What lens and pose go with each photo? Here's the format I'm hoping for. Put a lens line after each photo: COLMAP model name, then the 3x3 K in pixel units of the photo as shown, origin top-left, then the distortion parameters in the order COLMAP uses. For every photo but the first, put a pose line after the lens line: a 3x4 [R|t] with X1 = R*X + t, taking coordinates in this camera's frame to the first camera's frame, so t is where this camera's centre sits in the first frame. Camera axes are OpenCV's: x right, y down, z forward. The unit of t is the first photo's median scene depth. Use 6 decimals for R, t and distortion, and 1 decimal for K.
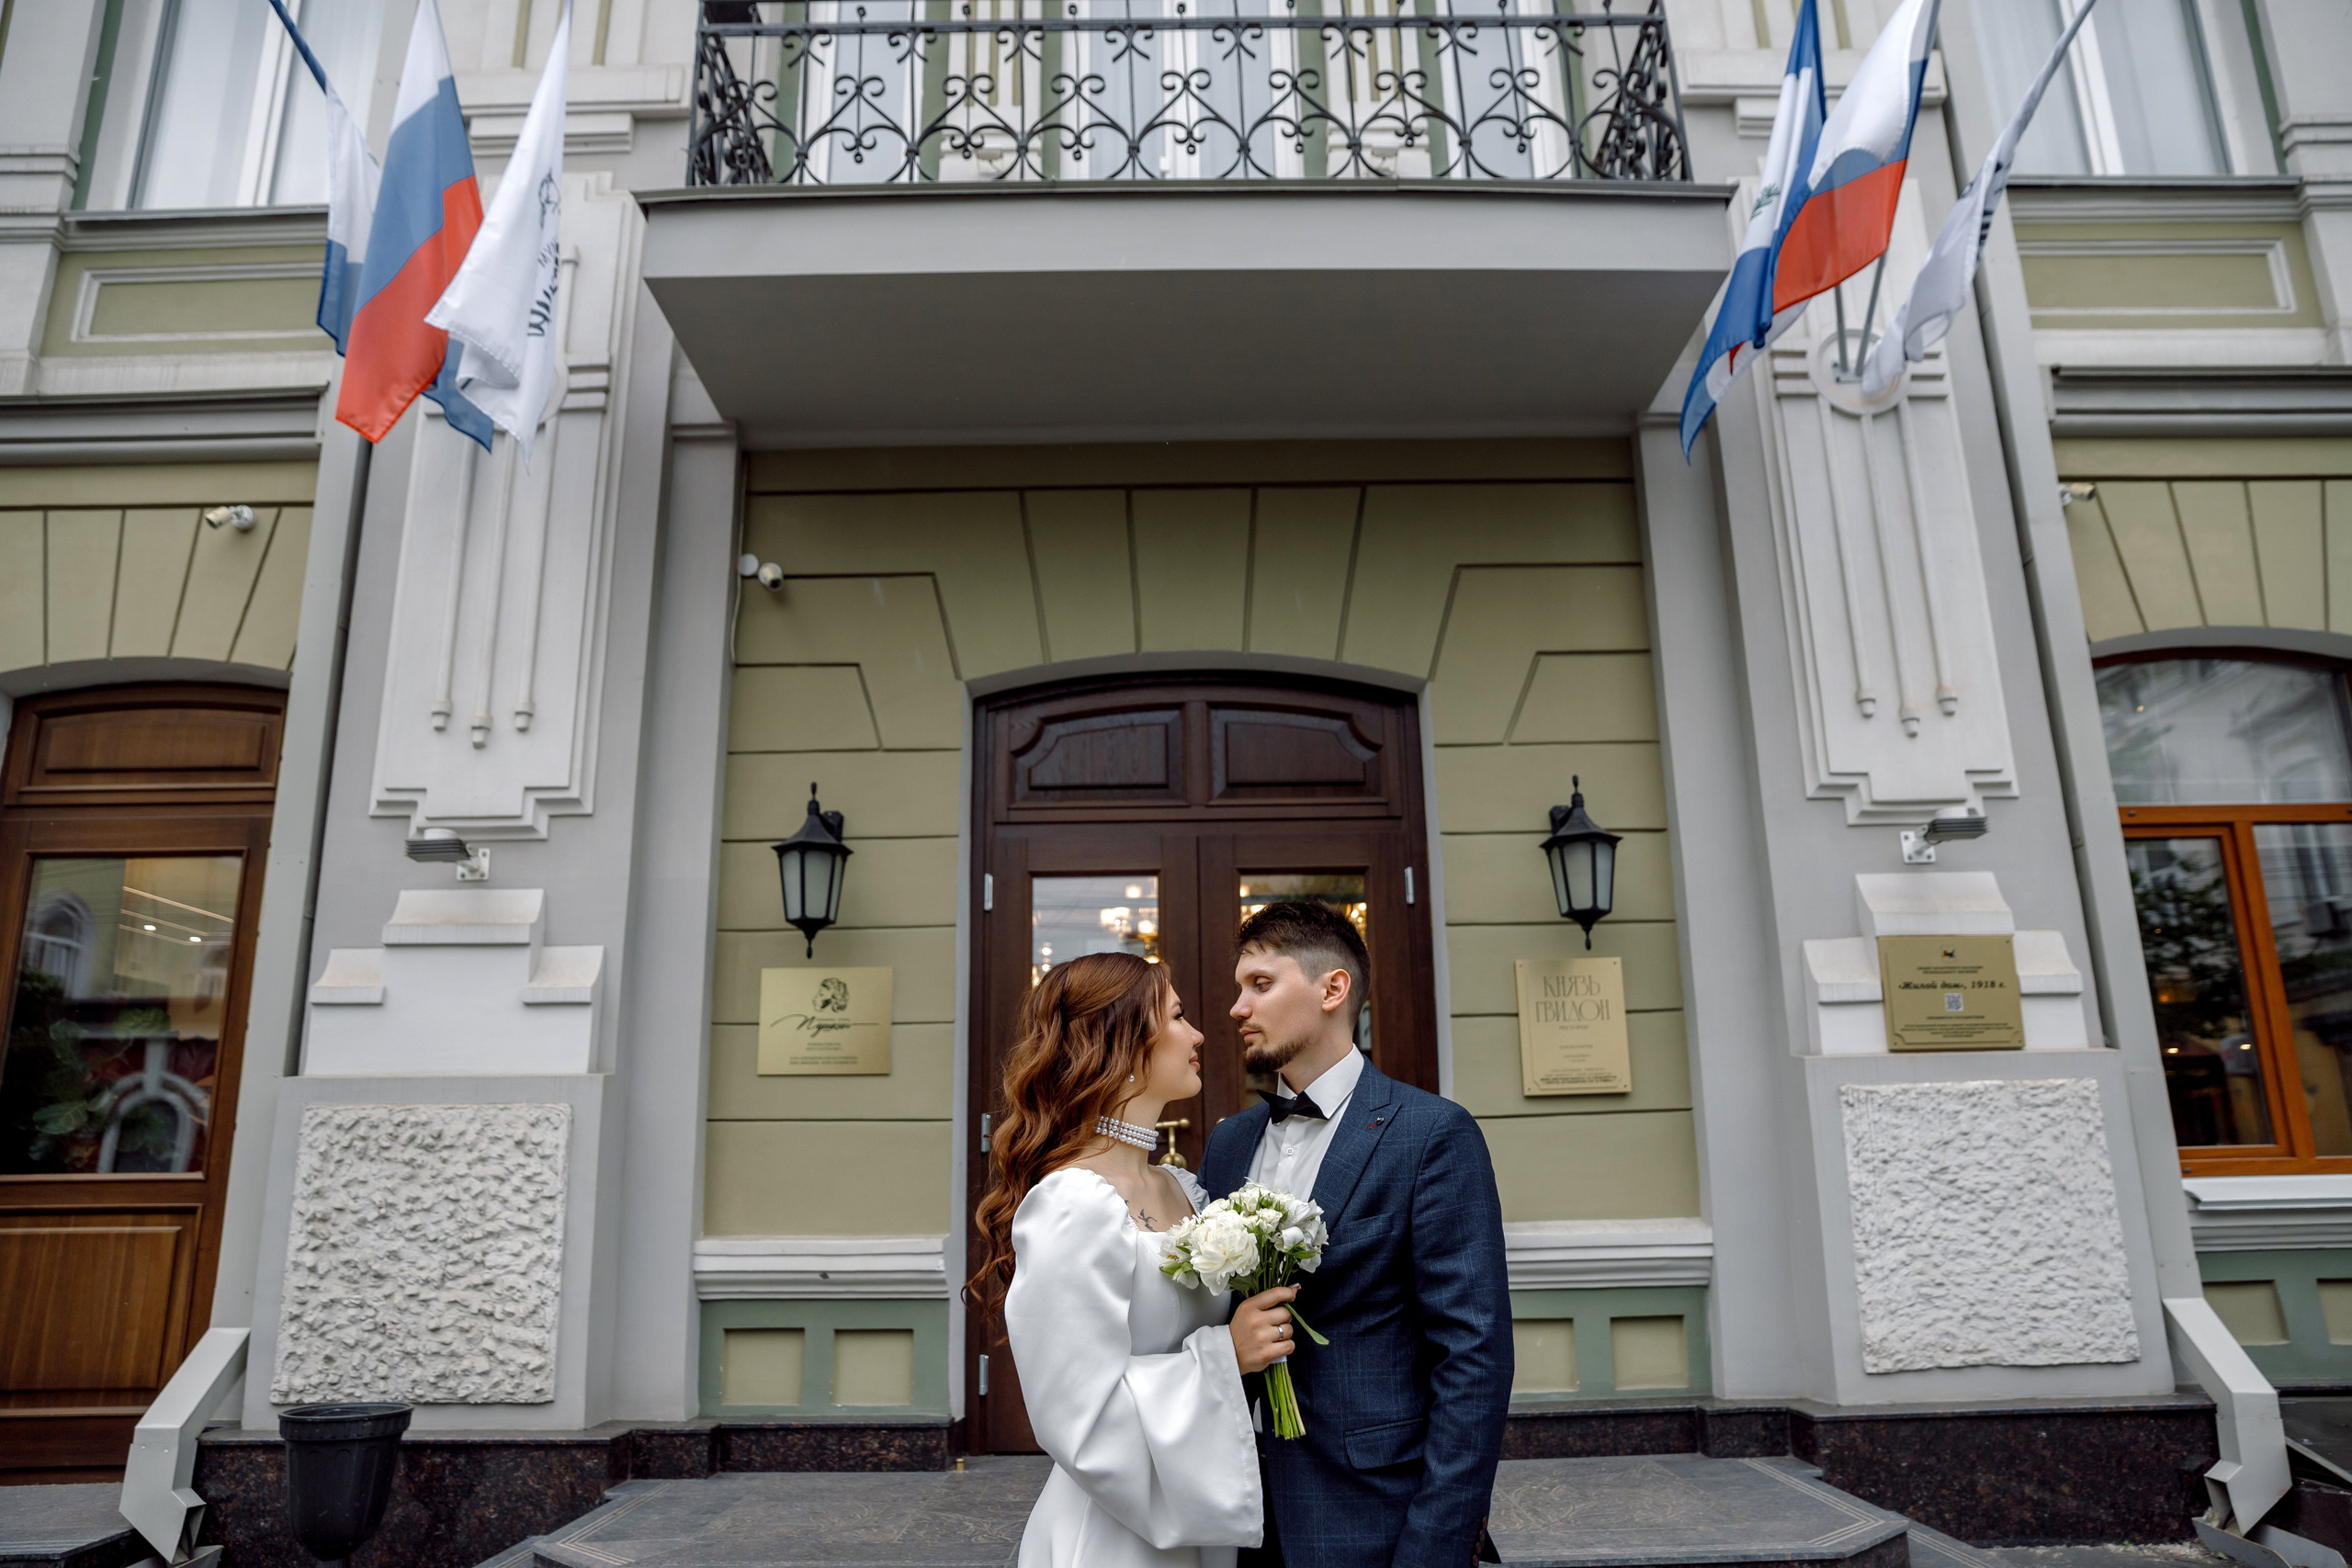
lens RADIAL K [[1718.5, 0, 1176.0], [0, 1718.5, 784.0], [0, 0, 1]] dist [-0.080999, 0.113146]
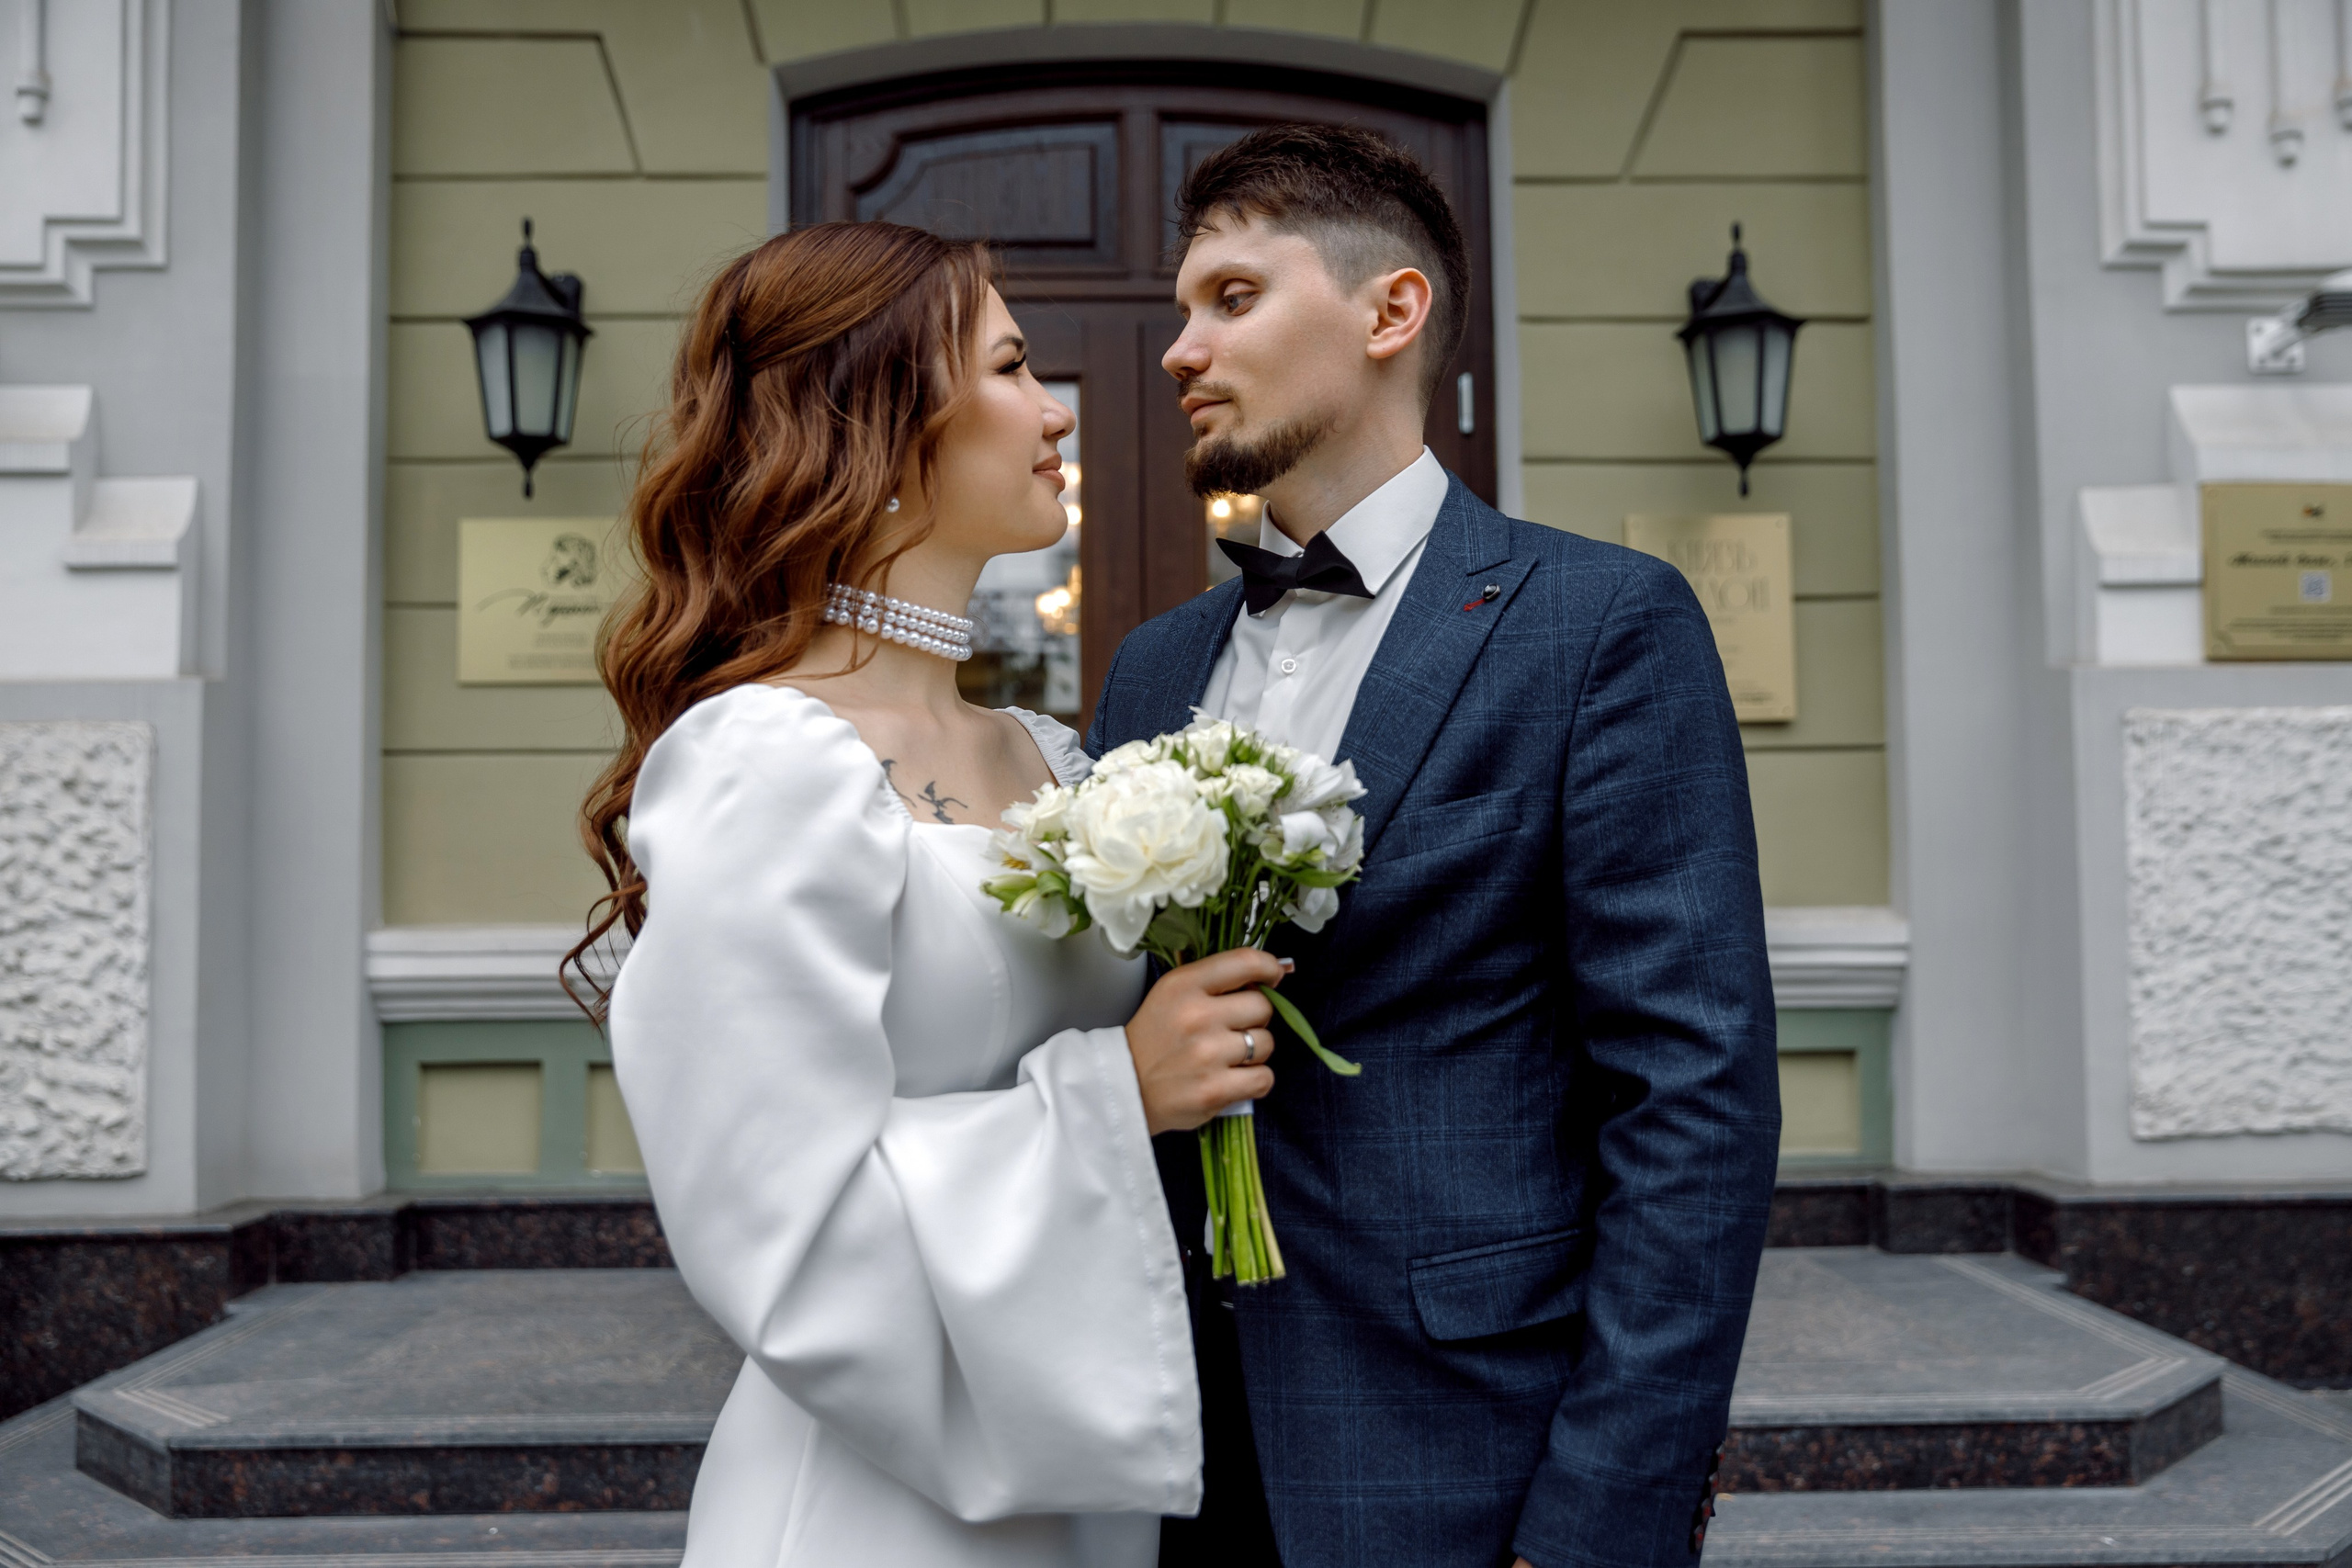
lens RADIAL K [[2182.3, 0, 1176.0], [0, 2182.3, 784.0], [0, 0, 1]] dist [-0.005763, 0.199113]
pose [[0.999718, 0.006988, 0.022717, 0.009361], [-0.010893, 0.984218, 0.176625, 0.061421], [-0.021124, -0.176823, 0.984016, 0.179476]]
